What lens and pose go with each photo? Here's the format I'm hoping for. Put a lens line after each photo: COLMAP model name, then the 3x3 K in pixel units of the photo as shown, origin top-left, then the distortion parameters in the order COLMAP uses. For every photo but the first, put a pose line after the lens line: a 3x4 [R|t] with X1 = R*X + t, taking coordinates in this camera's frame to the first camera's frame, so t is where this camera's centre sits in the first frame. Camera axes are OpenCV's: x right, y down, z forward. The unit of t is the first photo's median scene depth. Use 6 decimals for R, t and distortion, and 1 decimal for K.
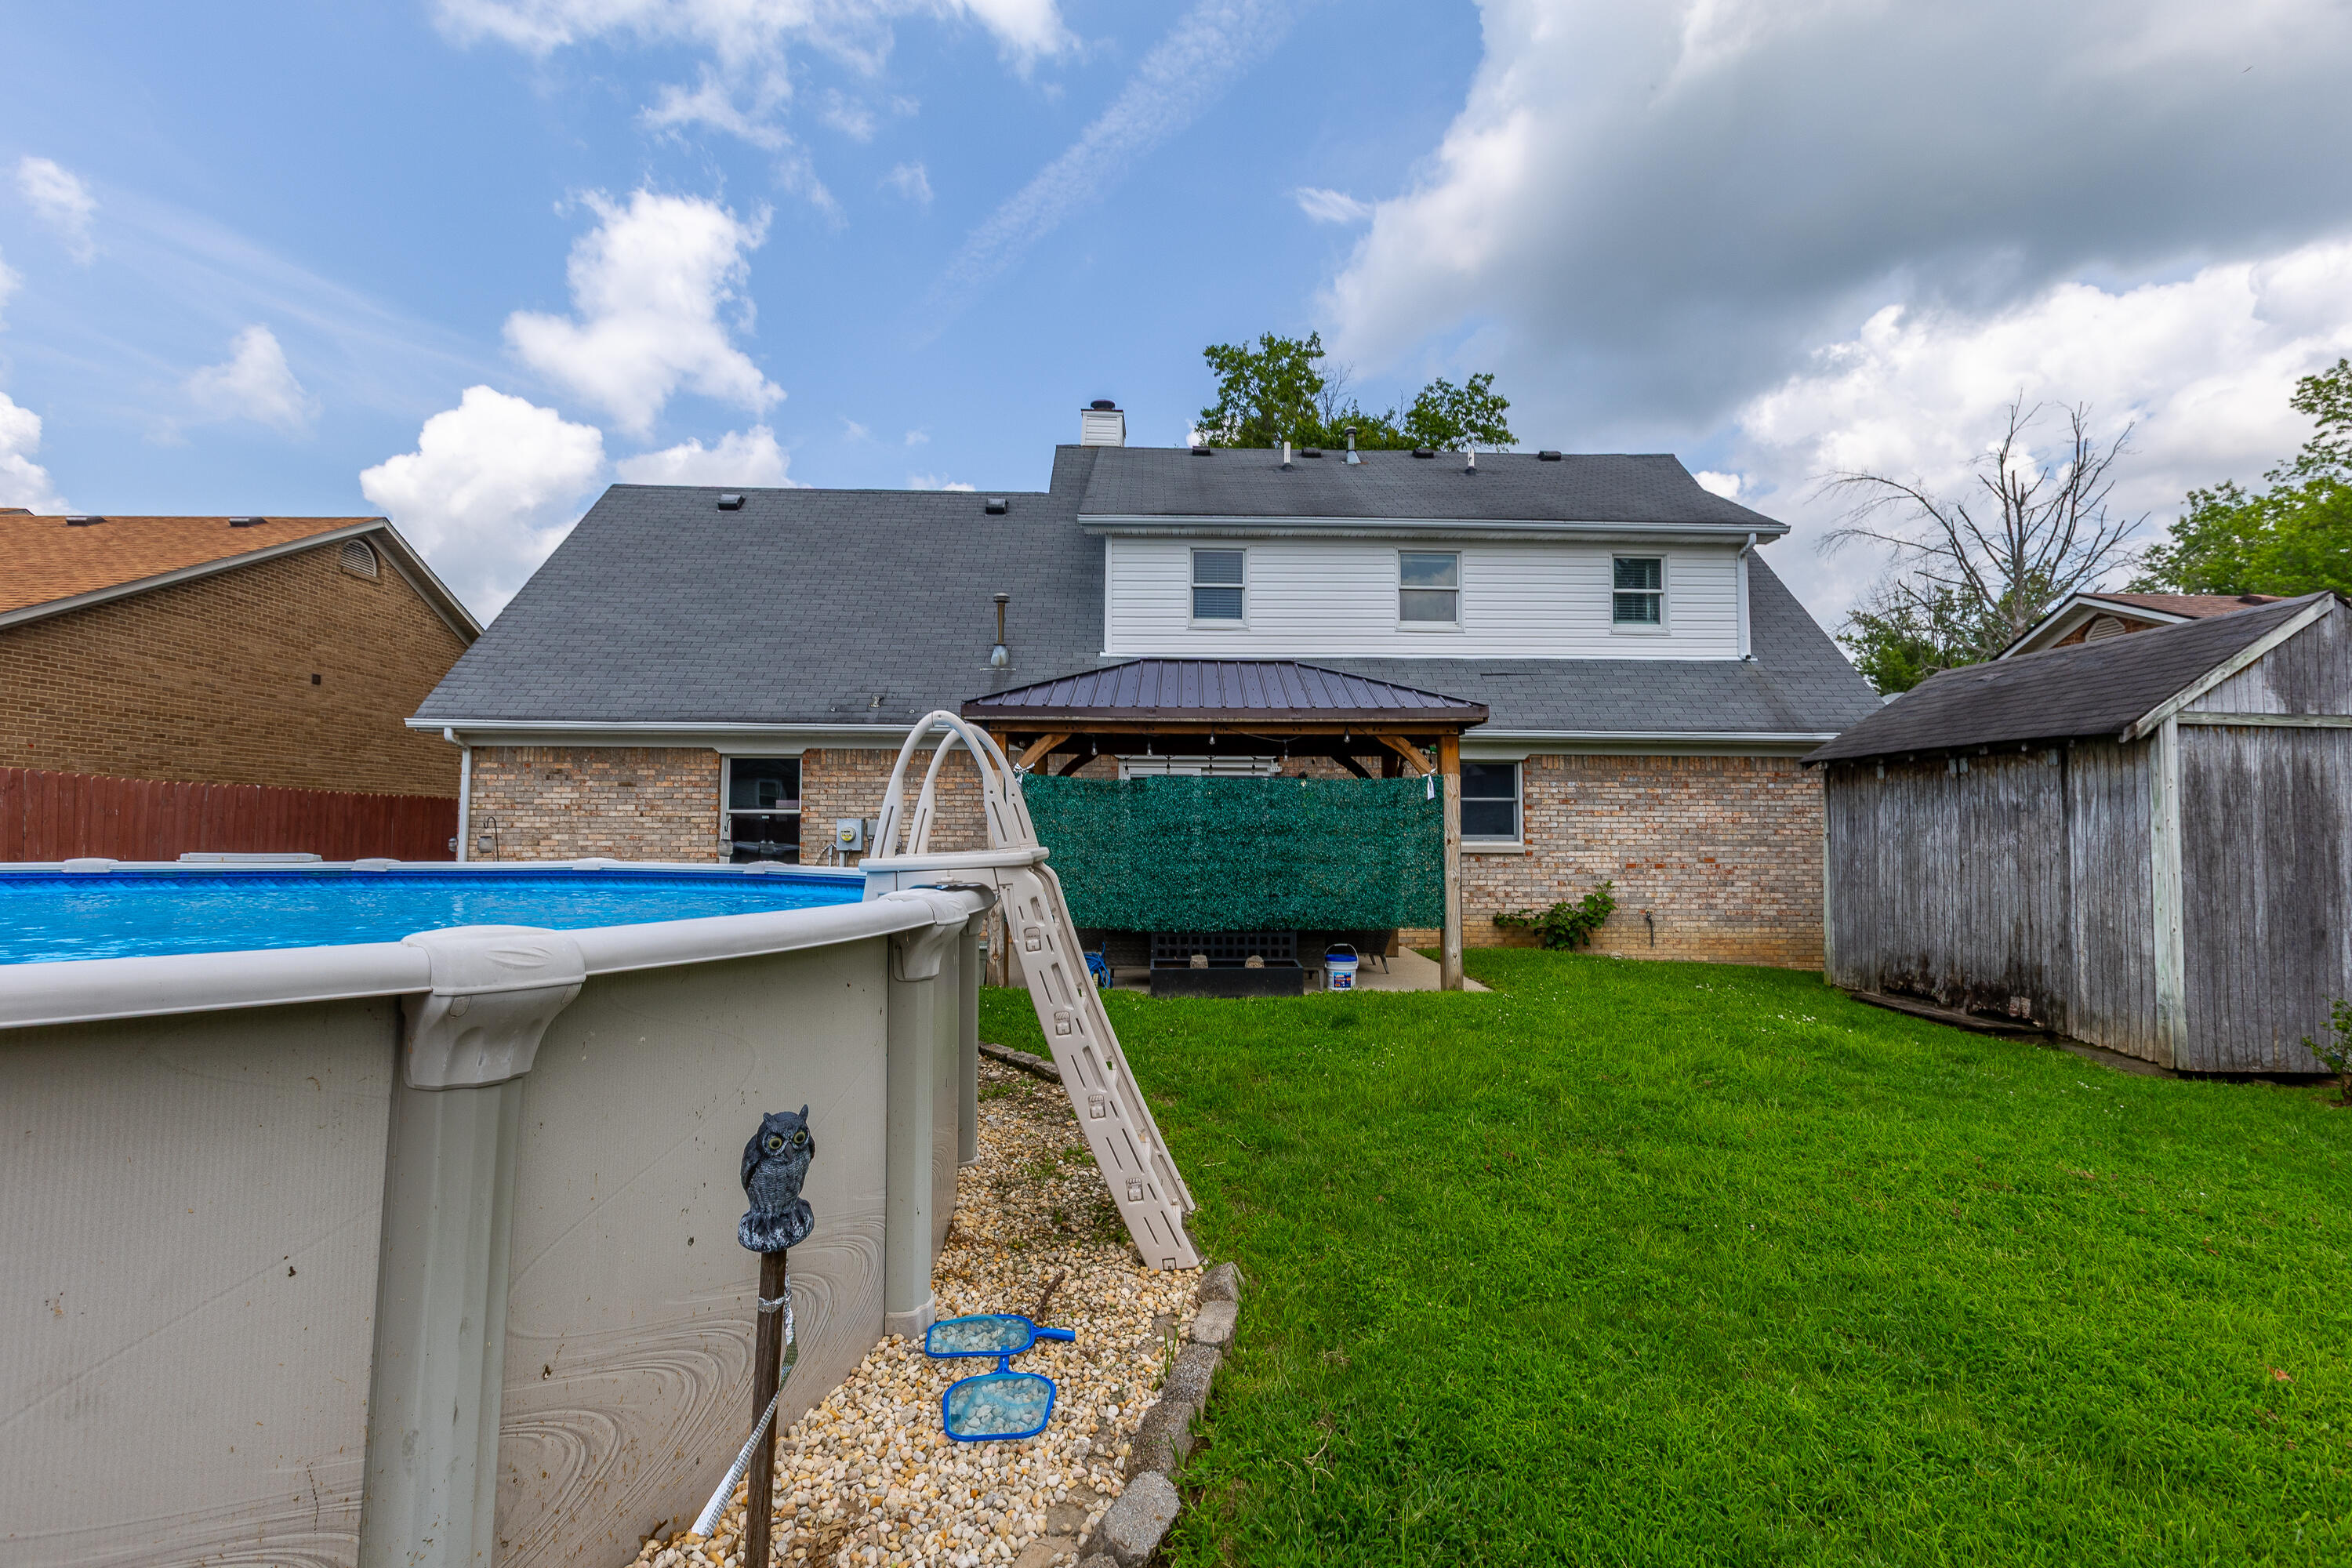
lens RADIAL K [[1043.2, 0, 1182.0], [0, 1043.2, 782.0], [0, 0, 1]] dist [0.001702, -0.000862]
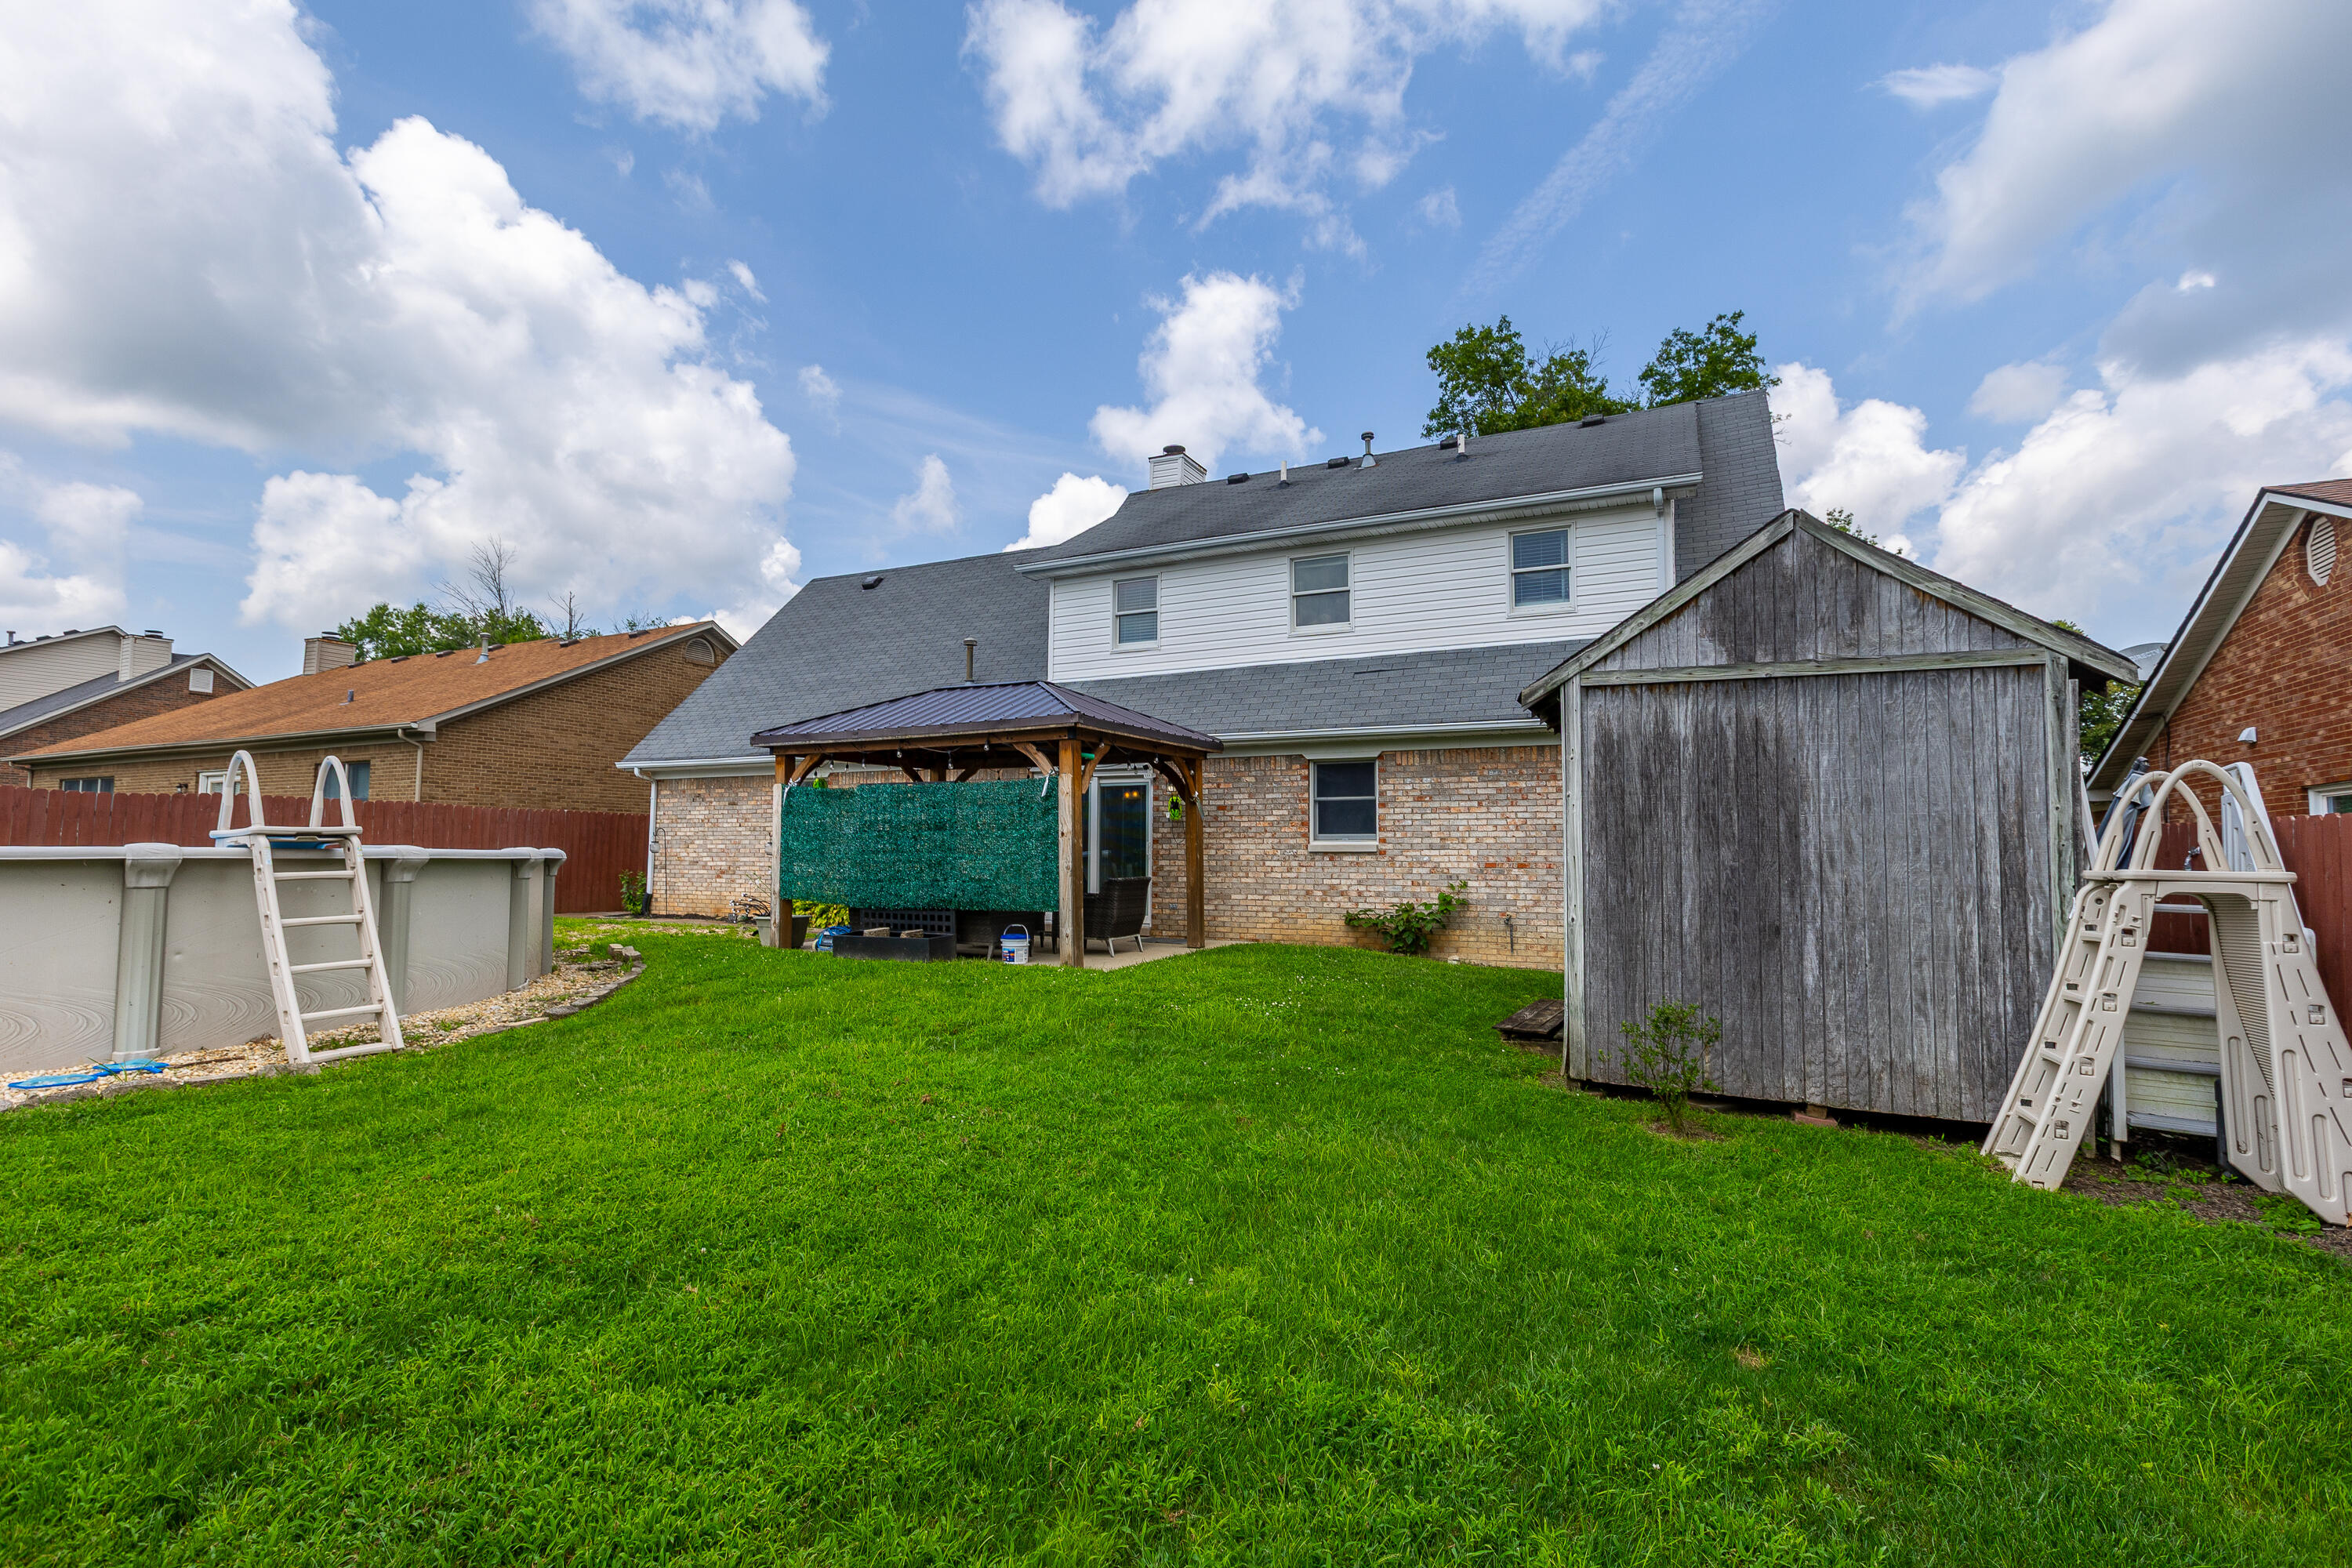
lens RADIAL K [[1054.3, 0, 1177.3], [0, 1054.3, 783.5], [0, 0, 1]] dist [-0.000767, 0.000097]
pose [[0.889671, -0.032405, -0.455452, 0.625280], [0.024097, 0.999421, -0.024037, 0.023385], [0.455967, 0.010410, 0.889936, 0.030871]]
